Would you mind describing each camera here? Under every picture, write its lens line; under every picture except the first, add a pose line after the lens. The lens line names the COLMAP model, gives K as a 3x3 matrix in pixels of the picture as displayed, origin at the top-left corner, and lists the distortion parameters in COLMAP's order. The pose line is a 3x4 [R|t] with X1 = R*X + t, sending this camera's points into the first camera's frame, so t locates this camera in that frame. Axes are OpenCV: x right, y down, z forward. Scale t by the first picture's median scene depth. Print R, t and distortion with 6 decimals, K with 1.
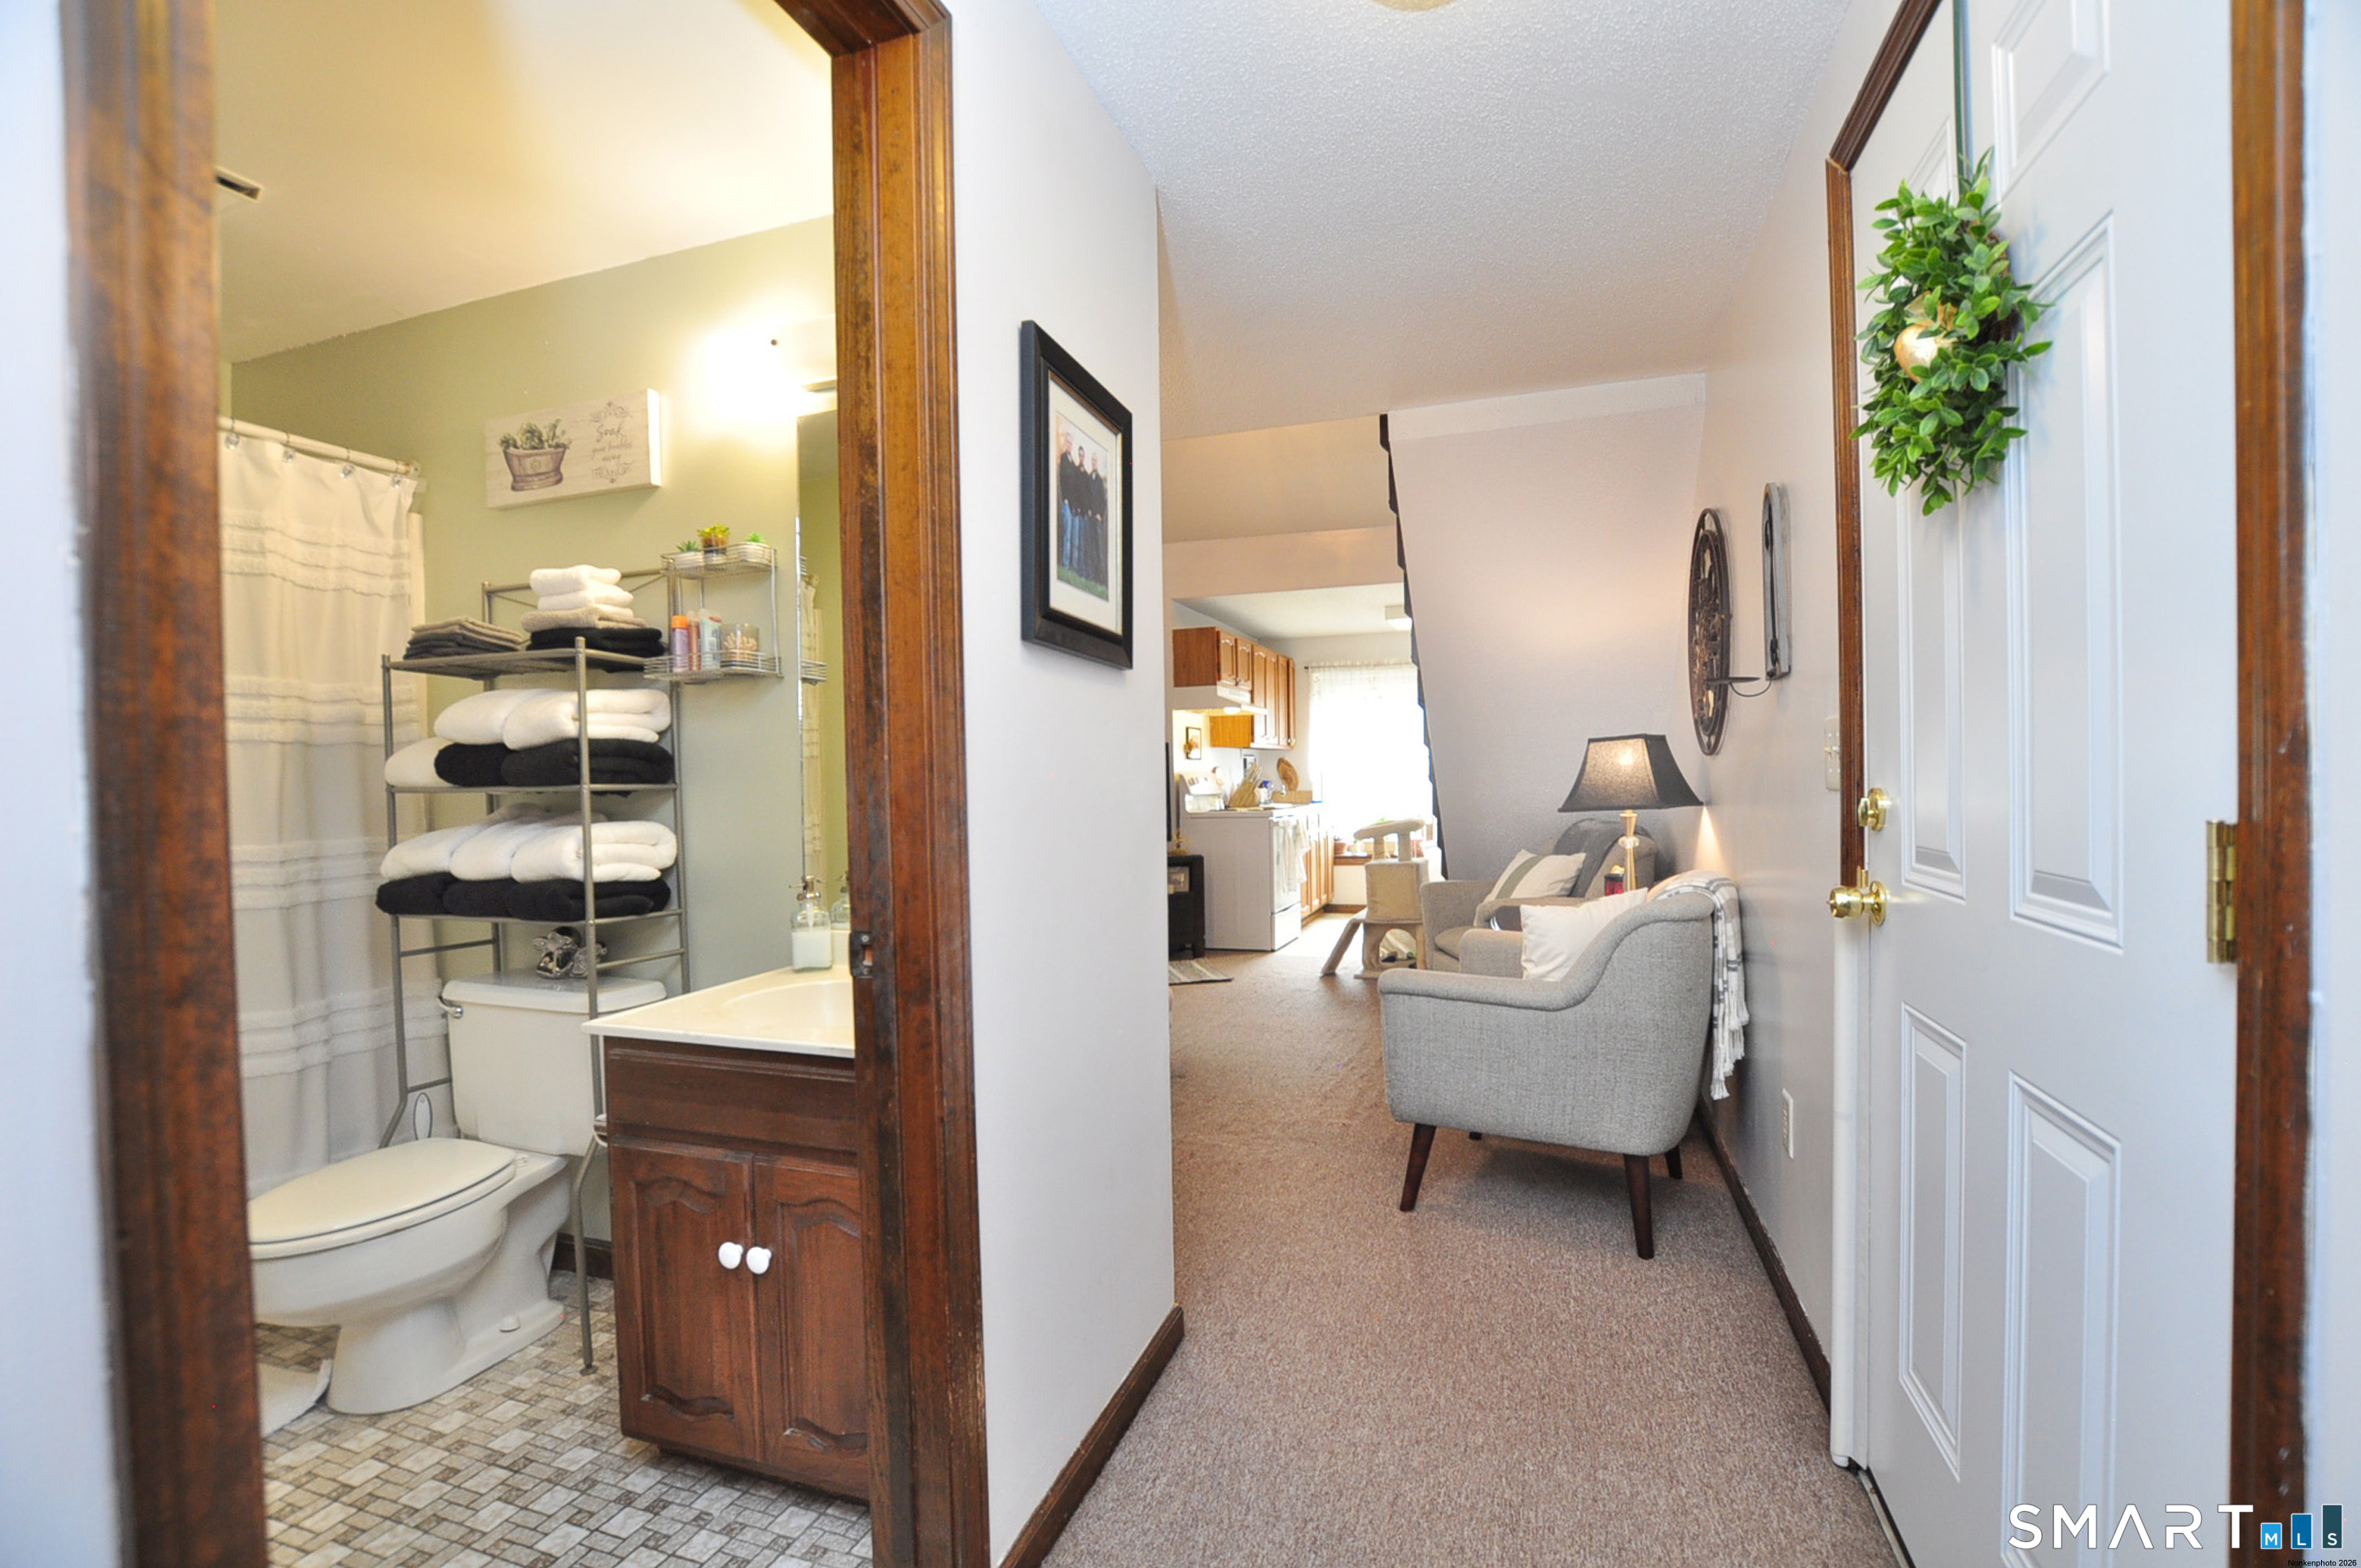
lens RADIAL K [[1026.9, 0, 1187.9], [0, 1026.9, 796.3], [0, 0, 1]] dist [-0.027991, 0.000071]
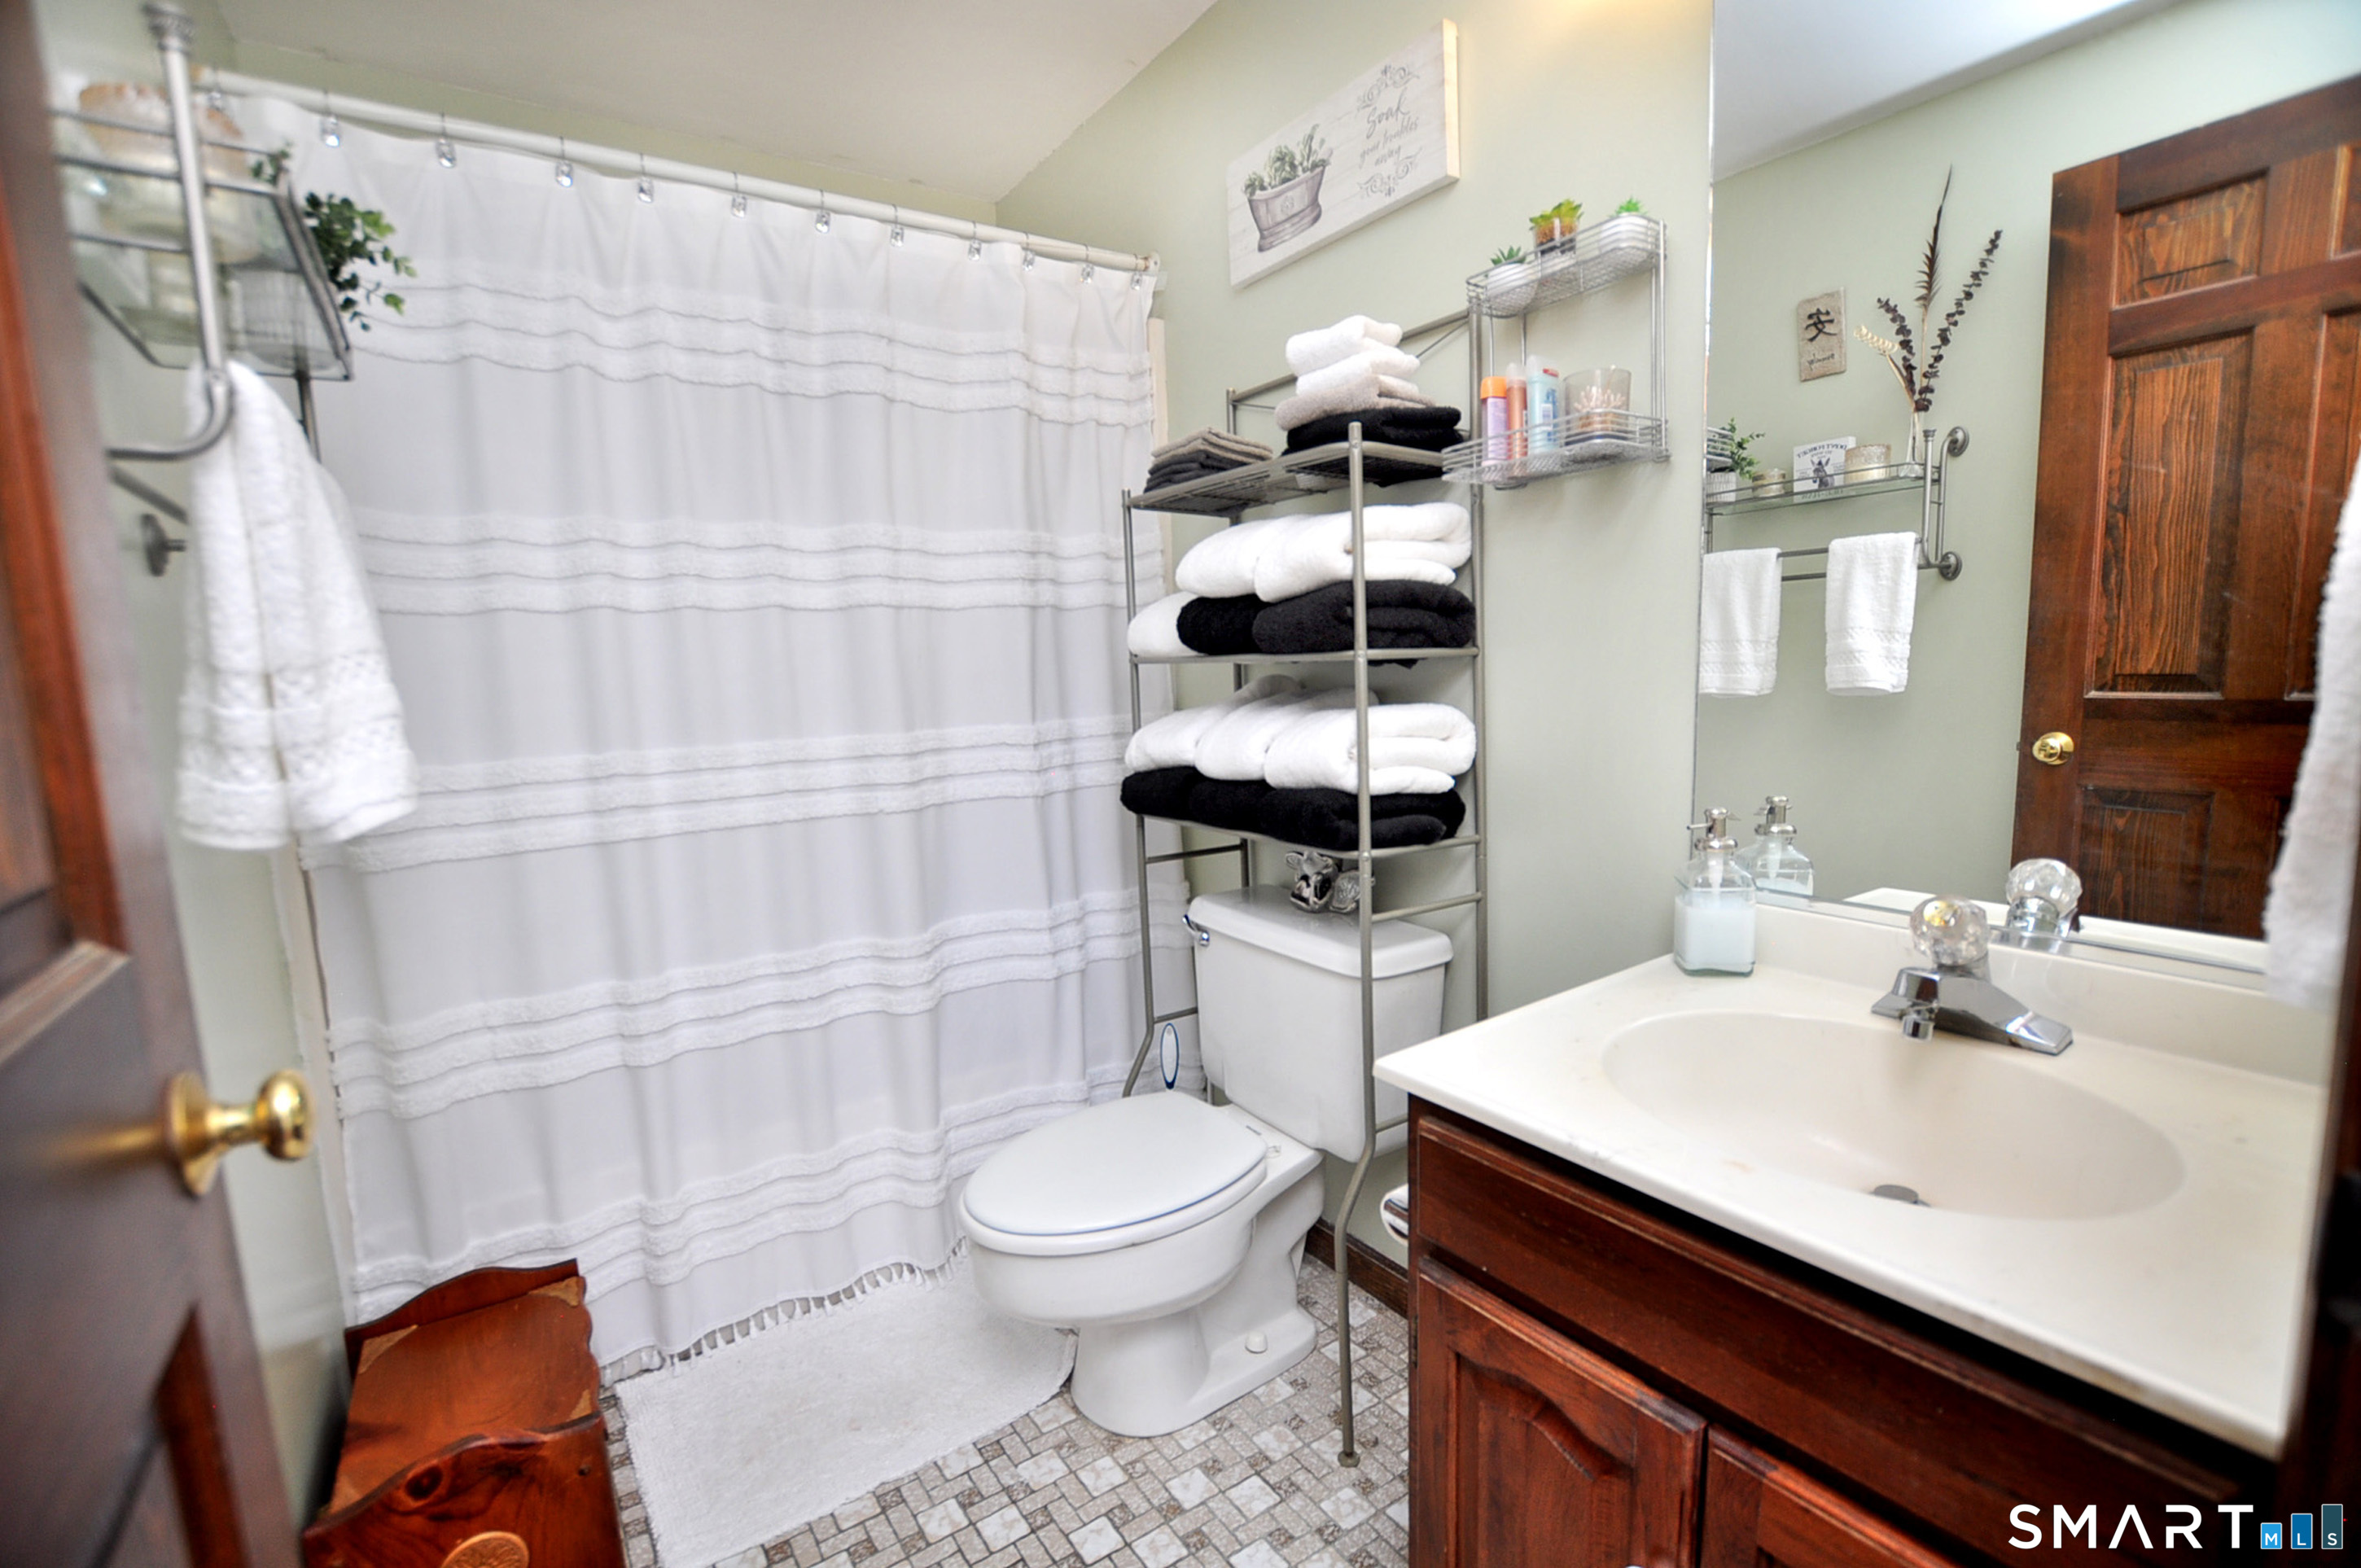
lens RADIAL K [[1026.9, 0, 1187.9], [0, 1026.9, 796.3], [0, 0, 1]] dist [-0.027991, 0.000071]
pose [[0.799573, 0.070032, -0.596472, -0.256190], [0.009480, 0.991582, 0.129130, -0.004147], [0.600495, -0.108903, 0.792178, 0.361325]]
